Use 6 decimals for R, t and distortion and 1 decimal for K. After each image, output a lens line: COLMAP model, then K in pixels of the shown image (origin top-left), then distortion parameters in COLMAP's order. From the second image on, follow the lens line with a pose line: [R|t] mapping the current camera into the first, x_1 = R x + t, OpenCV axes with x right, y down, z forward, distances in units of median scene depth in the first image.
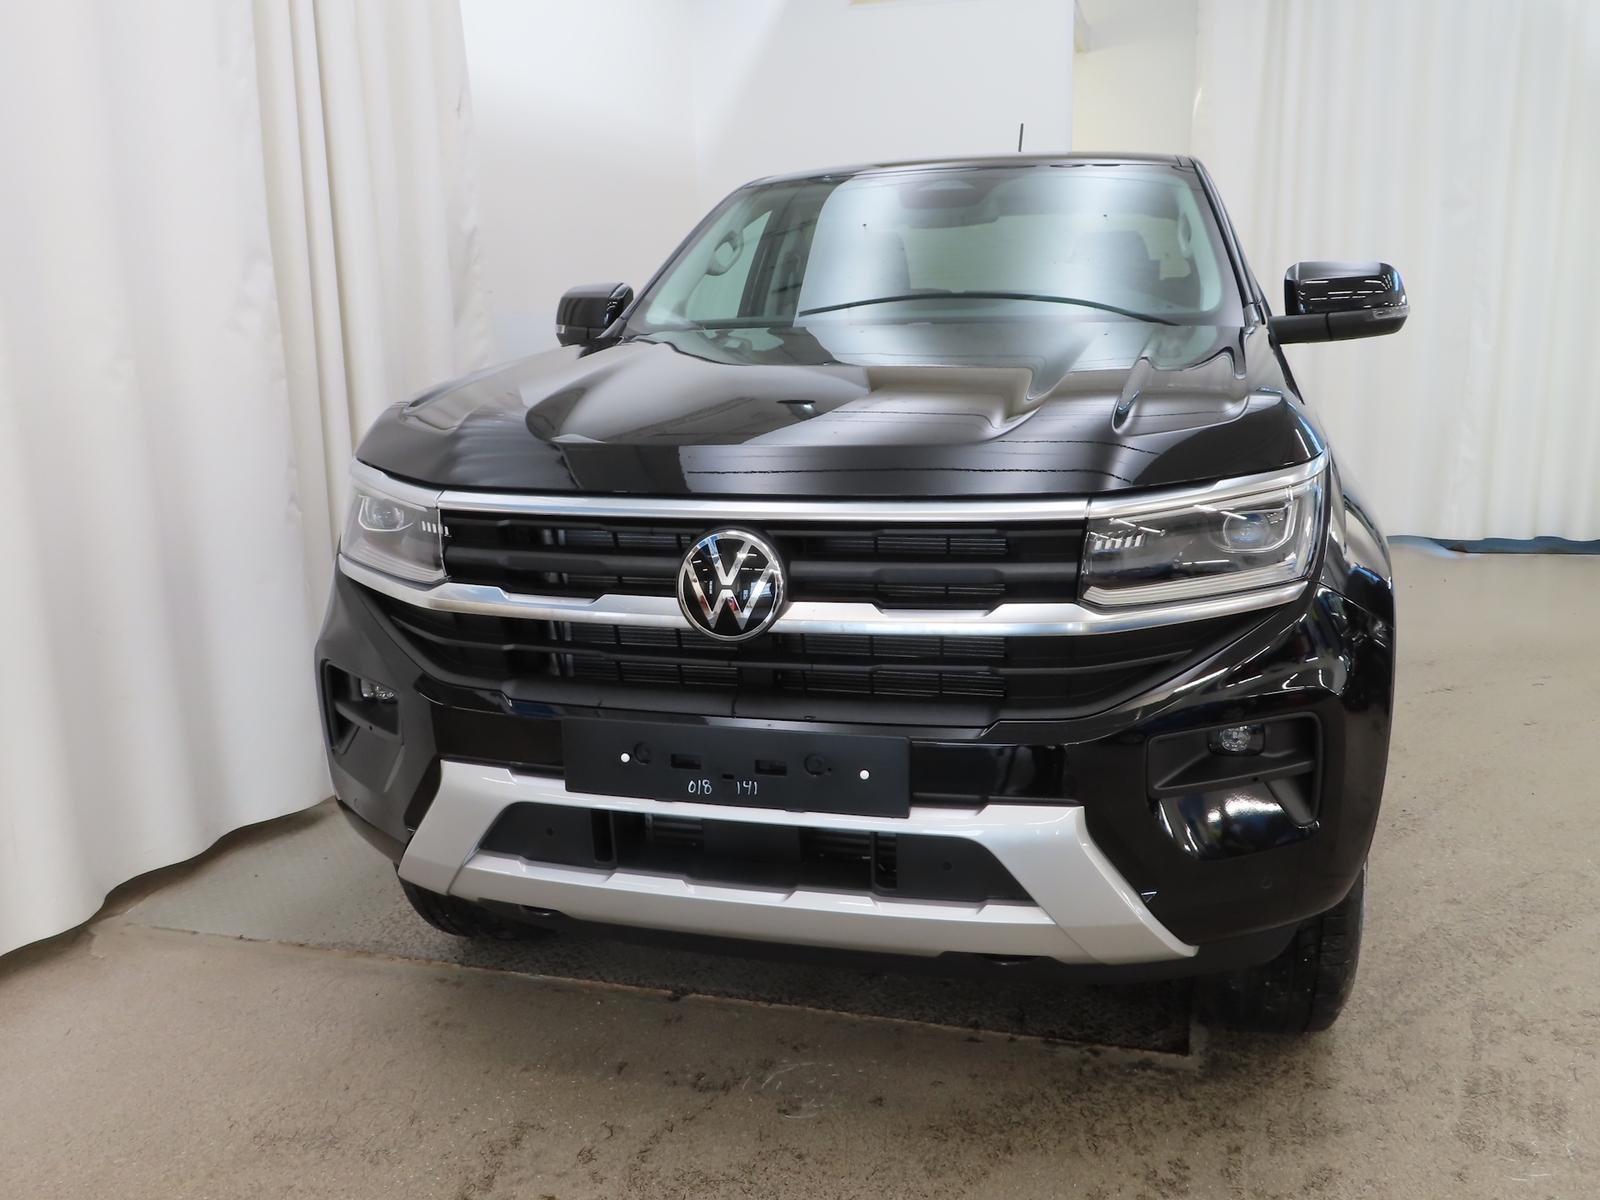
lens RADIAL K [[1376.9, 0, 795.2], [0, 1376.9, 599.9], [0, 0, 1]] dist [-0.022109, 0.007577]
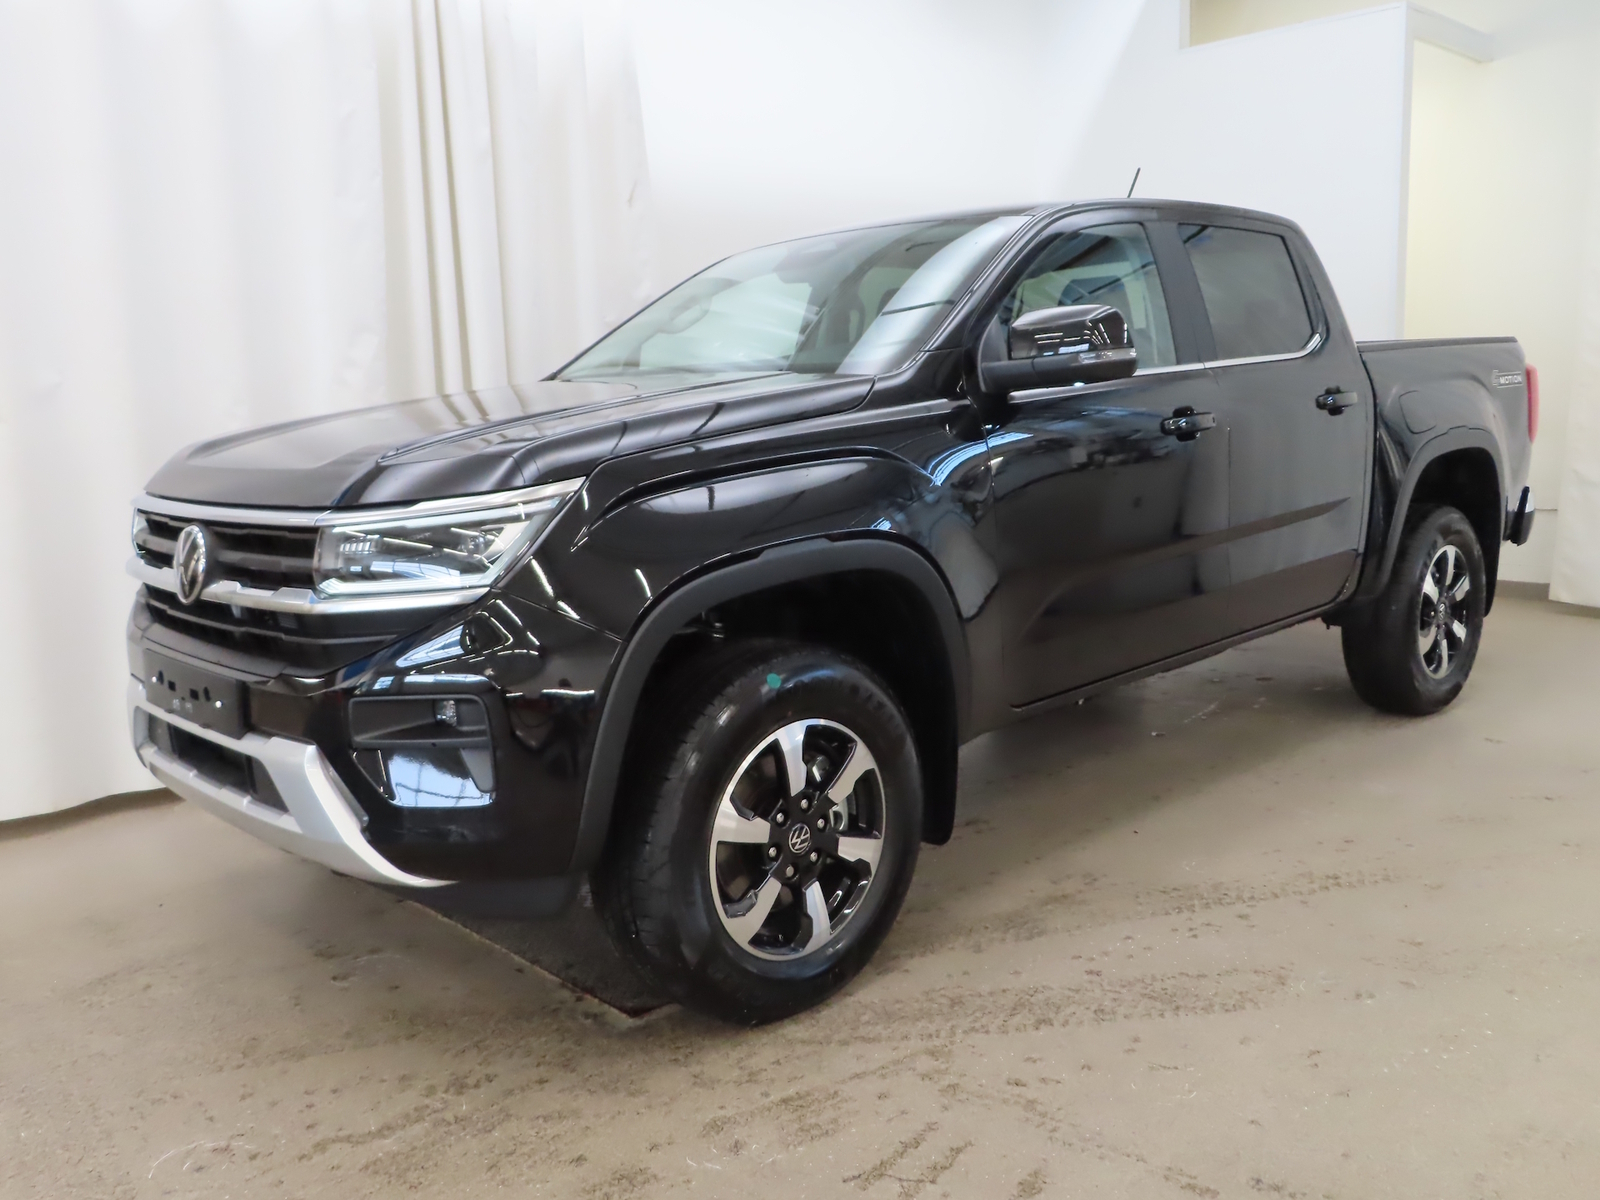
lens RADIAL K [[1376.9, 0, 790.3], [0, 1376.9, 597.2], [0, 0, 1]] dist [-0.022109, 0.007577]
pose [[0.858042, 0.070639, -0.508699, 1.014359], [-0.087661, 0.996105, -0.009538, -0.014630], [0.506044, 0.052777, 0.860892, 0.077916]]
